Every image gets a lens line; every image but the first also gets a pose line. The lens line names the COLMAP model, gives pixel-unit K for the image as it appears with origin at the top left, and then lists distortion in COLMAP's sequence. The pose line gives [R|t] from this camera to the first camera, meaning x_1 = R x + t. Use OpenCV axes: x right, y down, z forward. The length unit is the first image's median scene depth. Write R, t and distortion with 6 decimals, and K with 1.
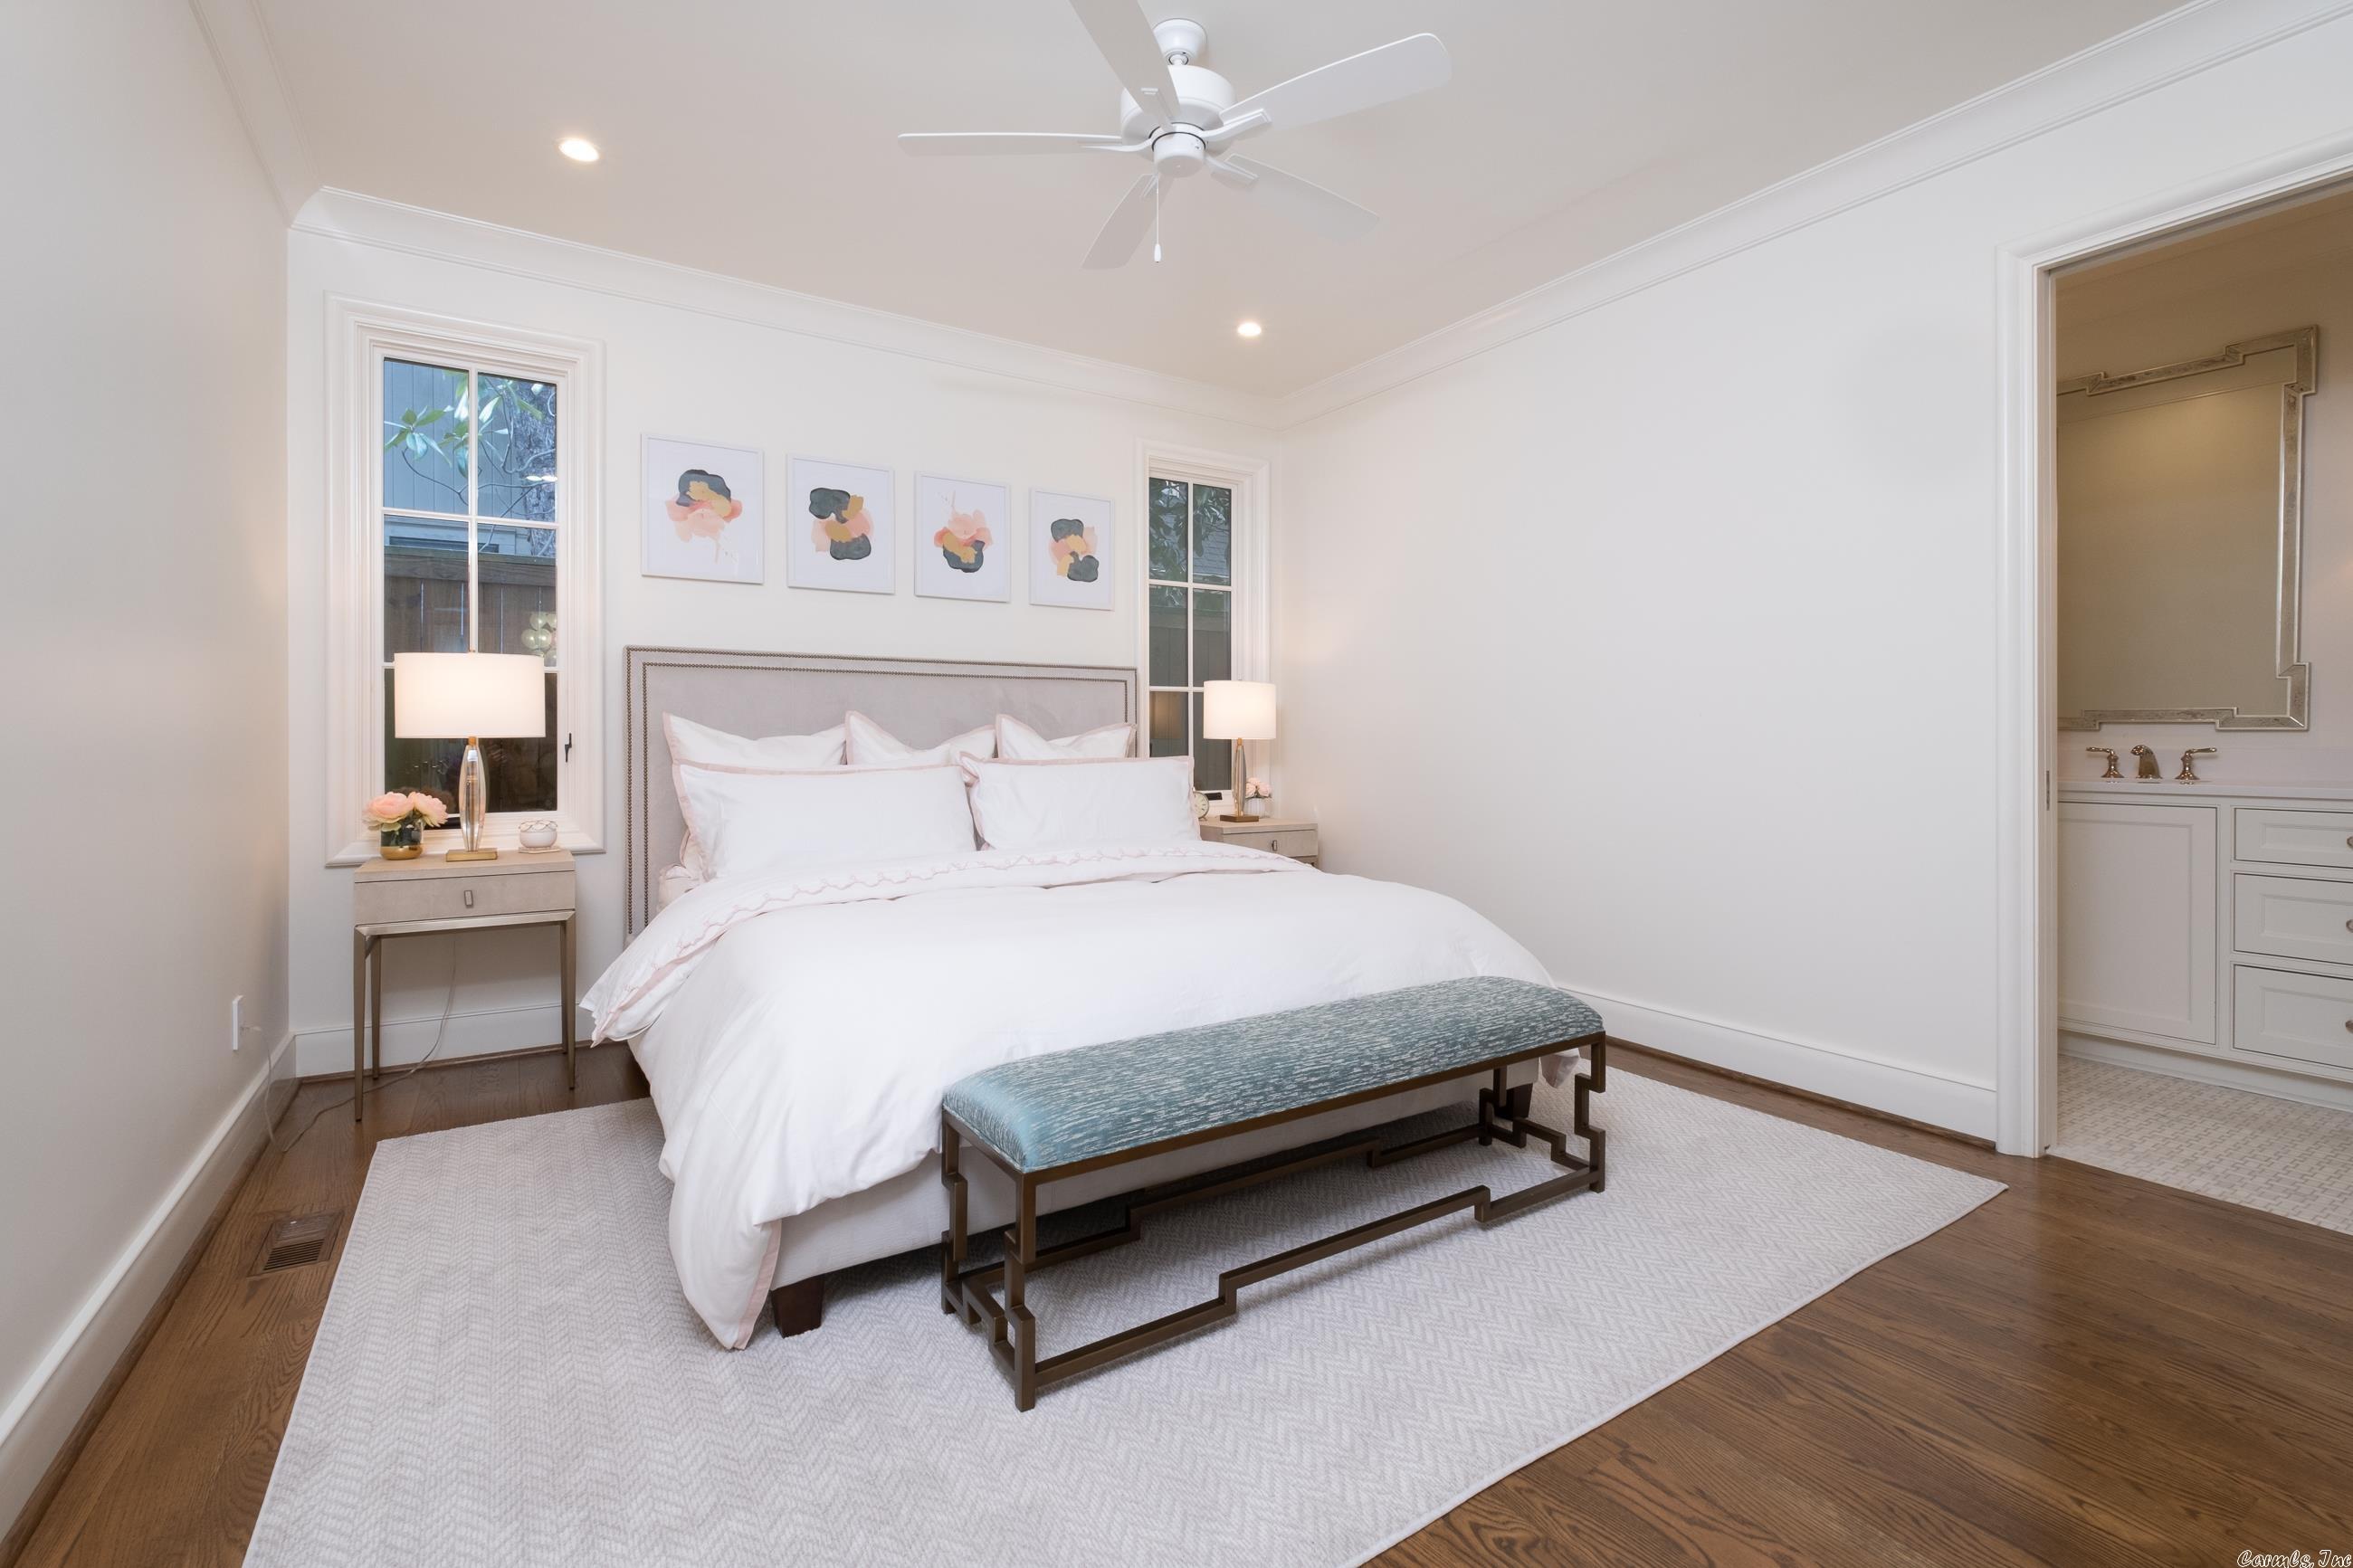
lens RADIAL K [[1062.4, 0, 1175.5], [0, 1062.4, 766.9], [0, 0, 1]] dist [0.001162, 0.000069]
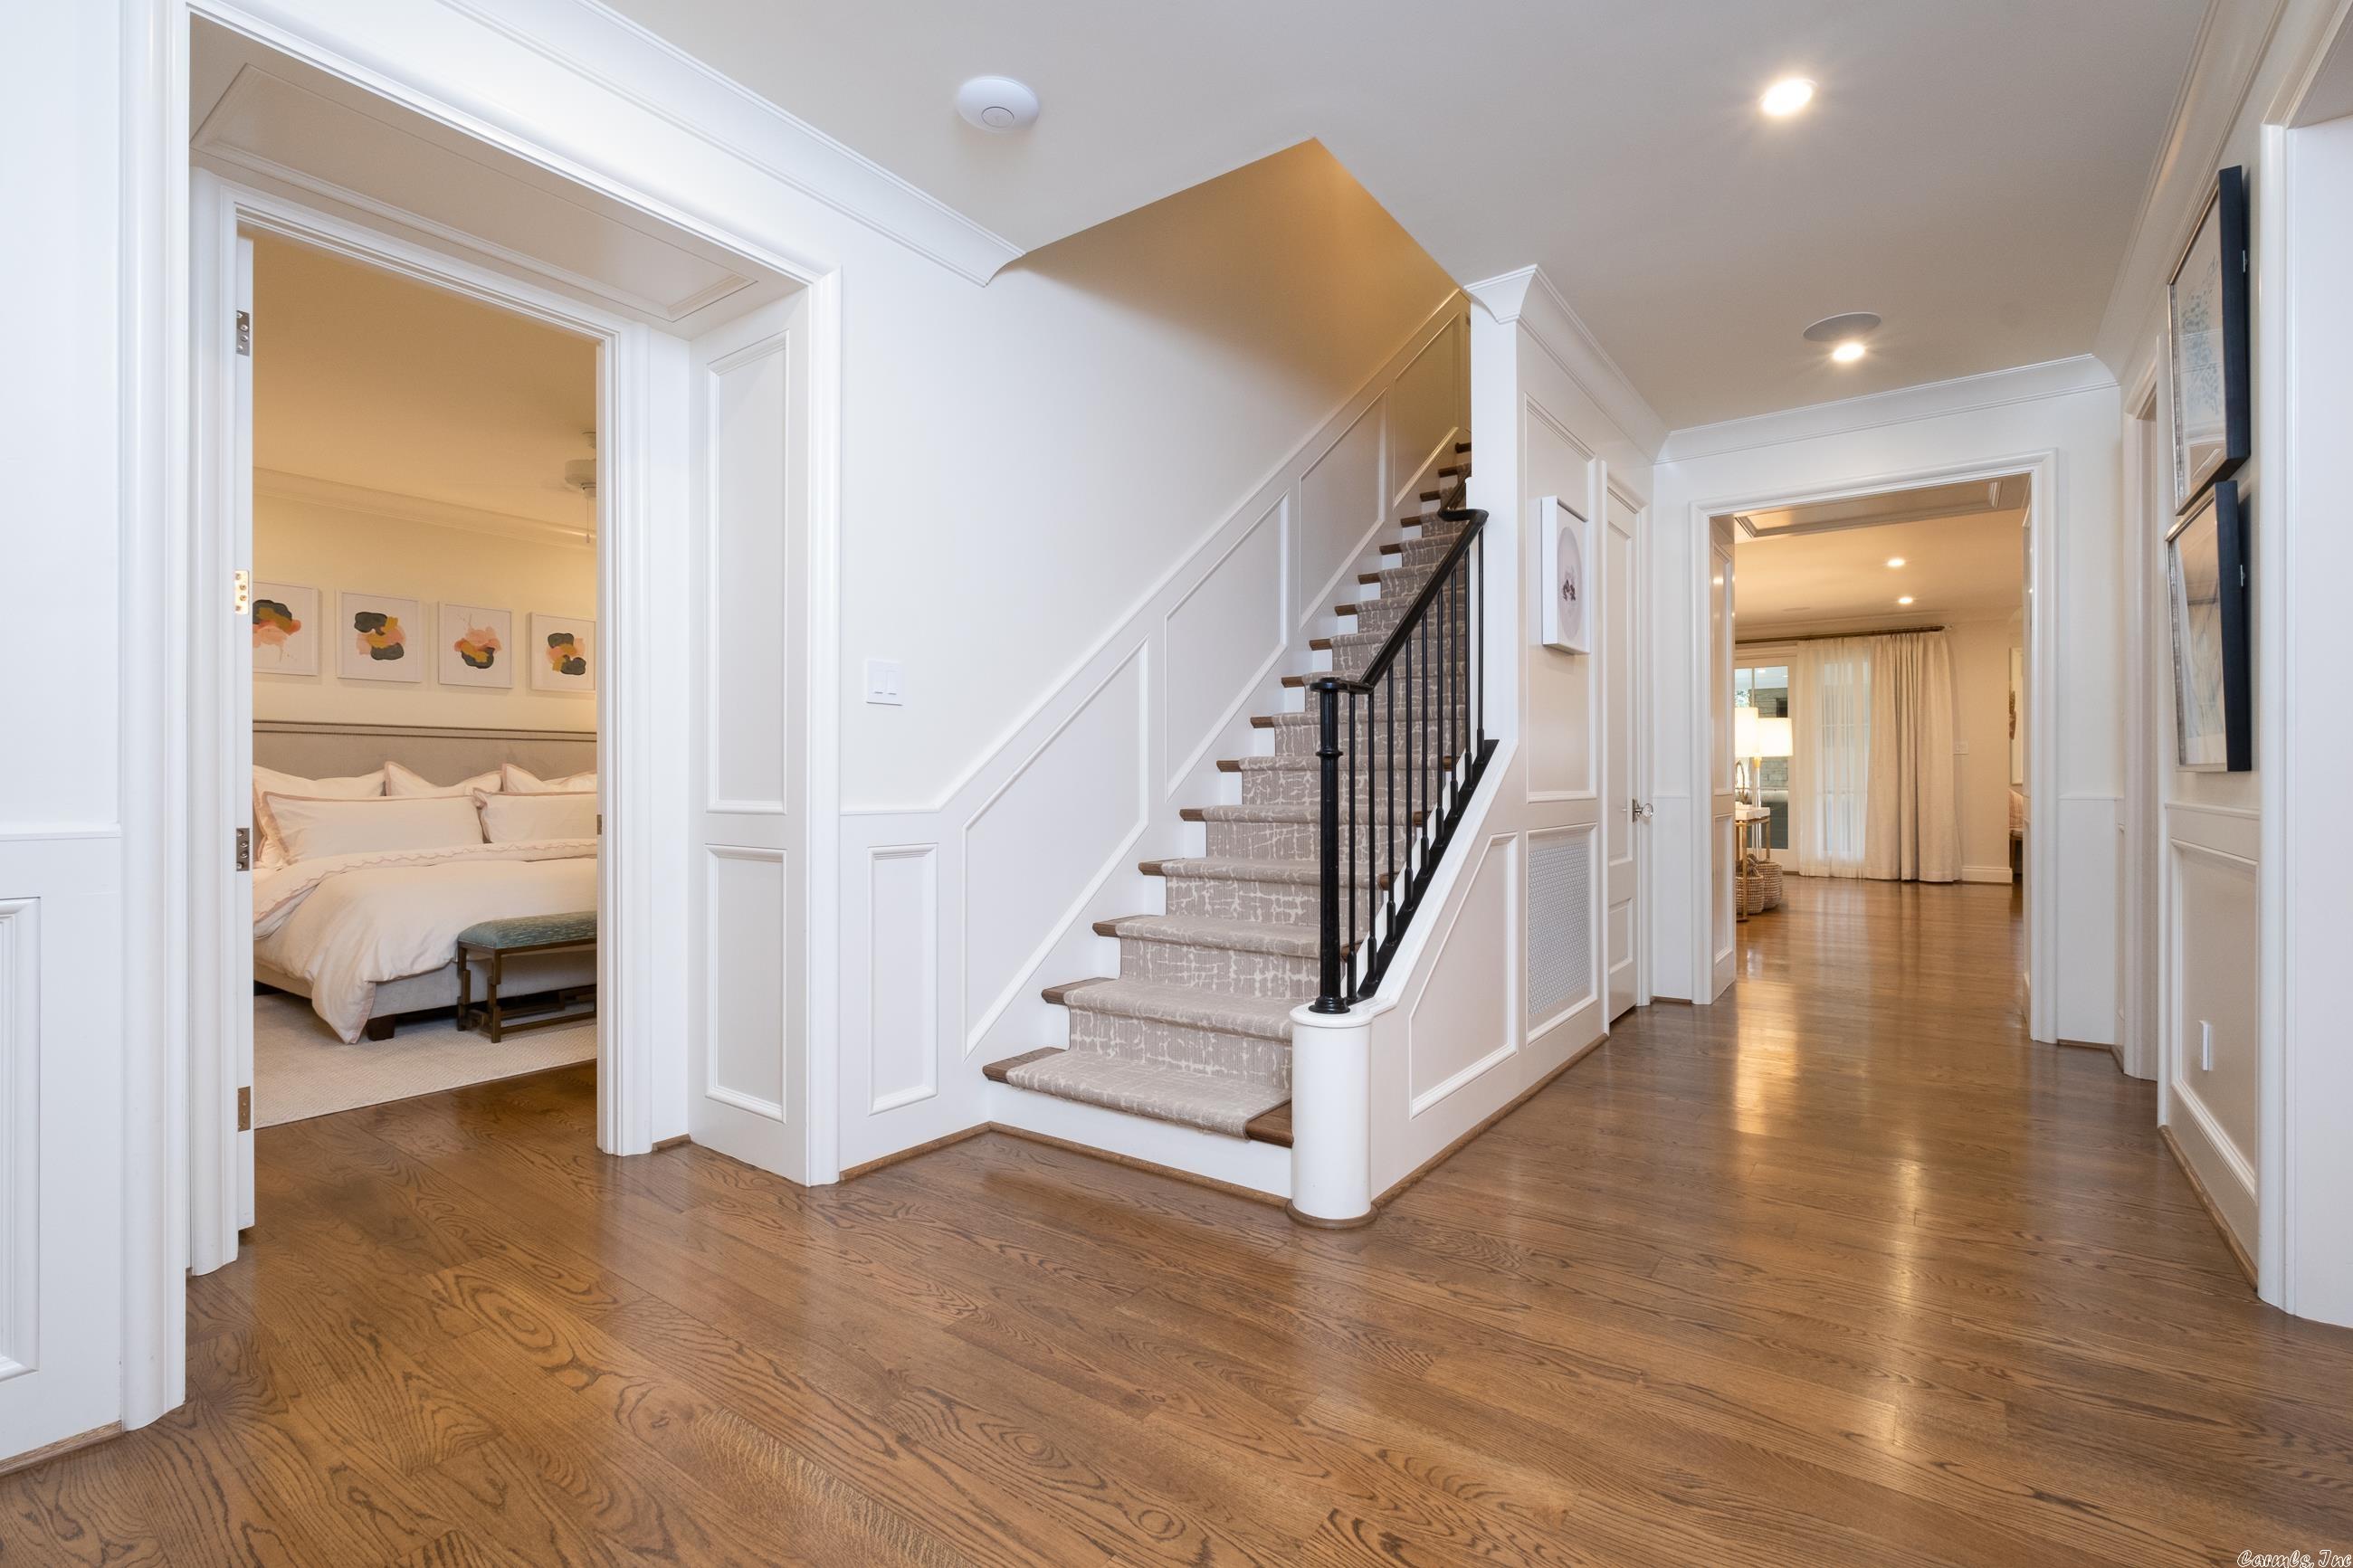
lens RADIAL K [[1062.4, 0, 1217.4], [0, 1062.4, 789.7], [0, 0, 1]] dist [0.001162, 0.000069]
pose [[0.921702, -0.000205, 0.387900, 0.422061], [0.004589, 0.999936, -0.010377, 0.020950], [-0.387872, 0.011345, 0.921643, -1.839125]]
